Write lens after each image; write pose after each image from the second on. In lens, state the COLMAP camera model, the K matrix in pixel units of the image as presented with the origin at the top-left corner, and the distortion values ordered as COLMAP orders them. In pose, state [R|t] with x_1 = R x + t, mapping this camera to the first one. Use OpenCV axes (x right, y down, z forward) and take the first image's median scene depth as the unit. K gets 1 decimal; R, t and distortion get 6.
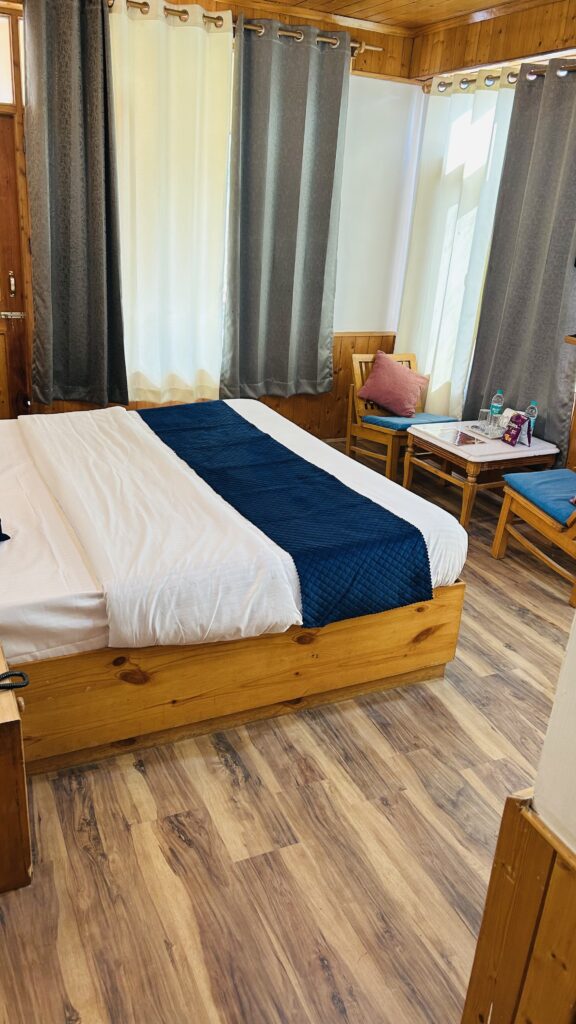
lens RADIAL K [[765.1, 0, 283.4], [0, 765.1, 517.6], [0, 0, 1]] dist [0.045437, -0.043870]
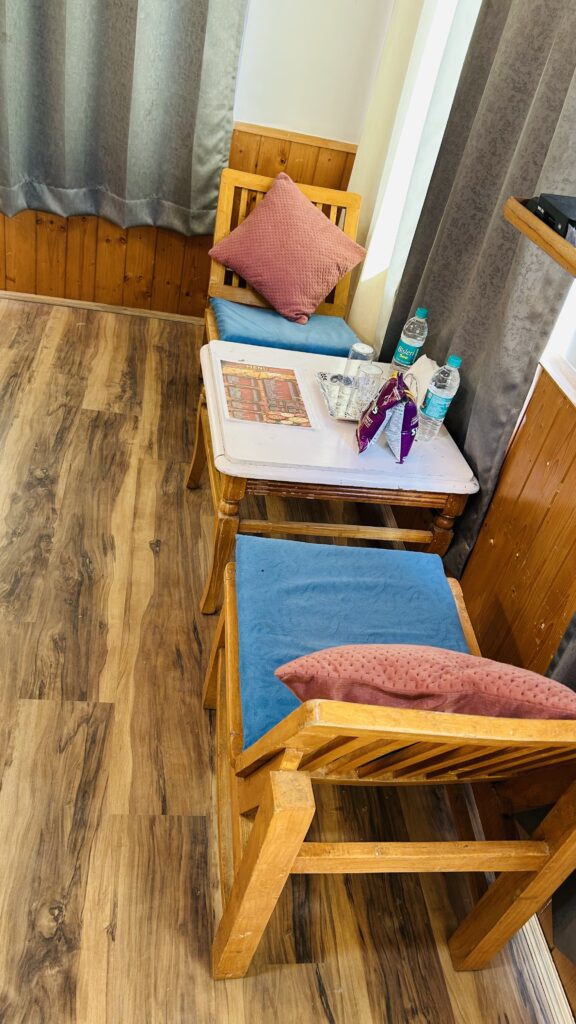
lens RADIAL K [[808.0, 0, 290.2], [0, 808.0, 513.7], [0, 0, 1]] dist [0.016611, -0.015980]
pose [[0.944571, 0.279732, -0.171857, 0.333263], [-0.244013, 0.948387, 0.202531, -0.135082], [0.219641, -0.149370, 0.964078, 0.543196]]
